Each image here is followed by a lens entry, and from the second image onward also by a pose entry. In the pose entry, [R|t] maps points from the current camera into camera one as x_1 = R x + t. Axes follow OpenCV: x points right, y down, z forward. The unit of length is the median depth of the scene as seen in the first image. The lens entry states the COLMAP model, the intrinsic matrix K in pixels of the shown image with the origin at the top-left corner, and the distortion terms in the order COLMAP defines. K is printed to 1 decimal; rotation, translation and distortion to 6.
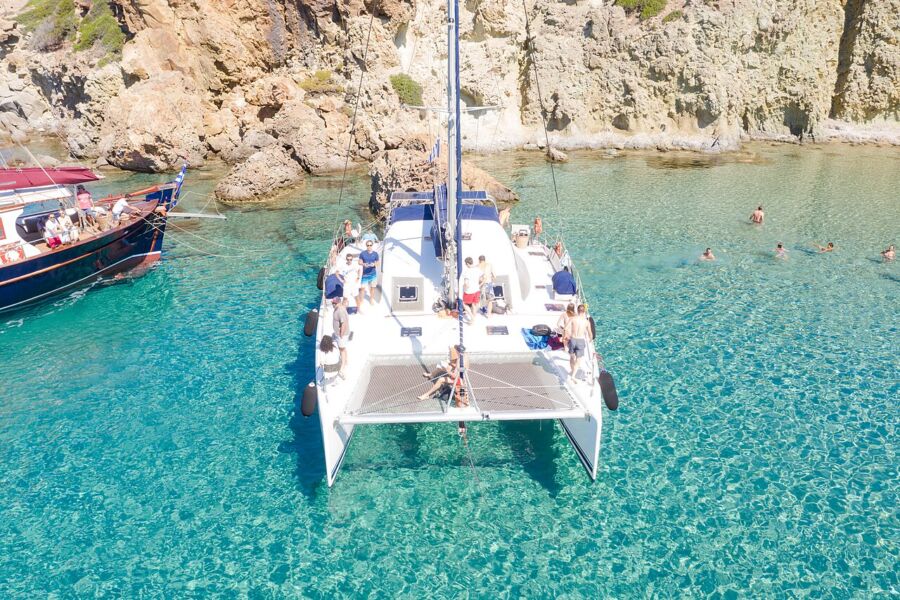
lens RADIAL K [[712.3, 0, 449.1], [0, 712.3, 298.7], [0, 0, 1]] dist [-0.009488, 0.002960]
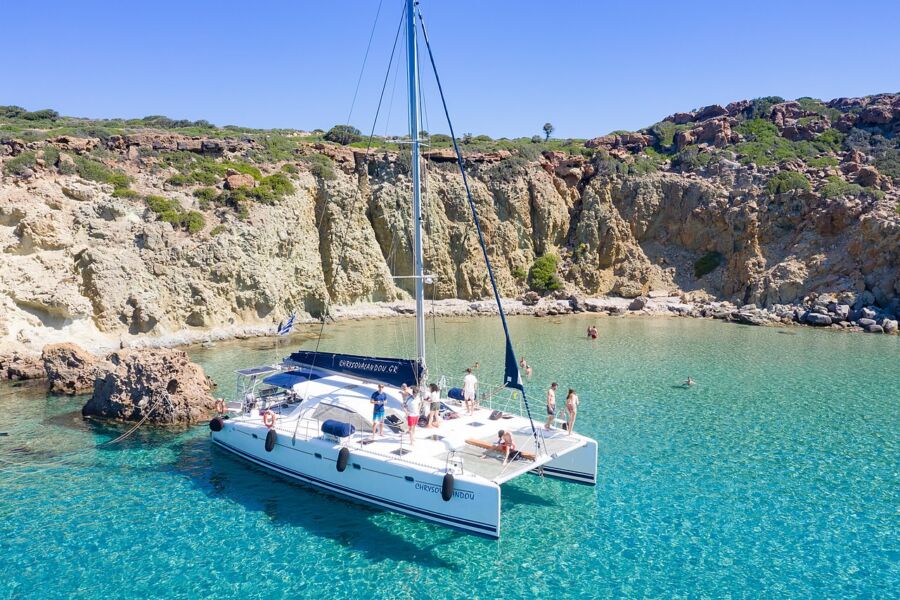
lens RADIAL K [[712.3, 0, 445.5], [0, 712.3, 297.7], [0, 0, 1]] dist [-0.009488, 0.002960]
pose [[0.645815, -0.065908, 0.760644, -0.344299], [0.283998, 0.945517, -0.159197, 0.004123], [-0.708709, 0.318833, 0.629346, 0.024267]]
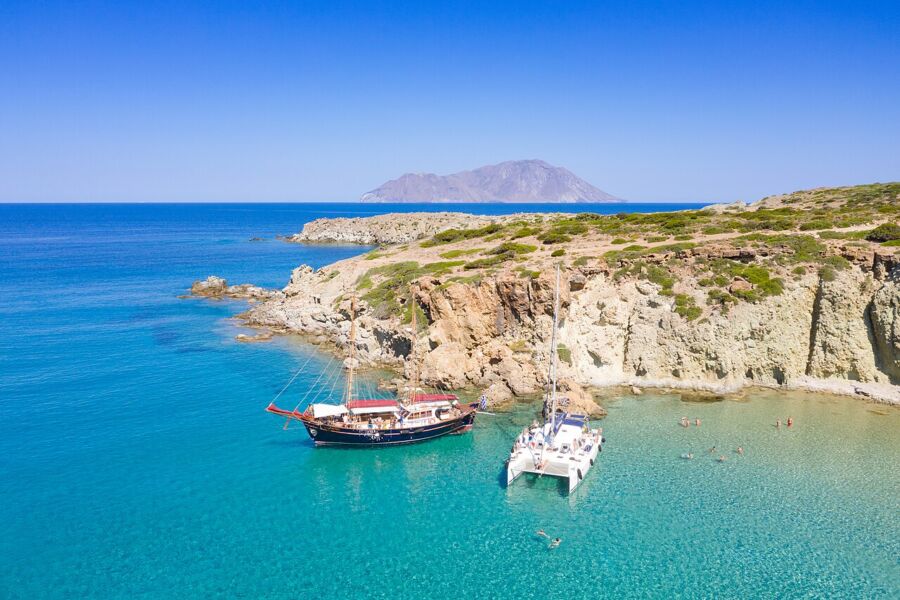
lens RADIAL K [[712.3, 0, 452.5], [0, 712.3, 300.5], [0, 0, 1]] dist [-0.009488, 0.002960]
pose [[0.973078, 0.029111, -0.228631, 0.090472], [-0.085674, 0.966595, -0.241565, 0.074280], [0.213961, 0.254650, 0.943066, -0.975384]]
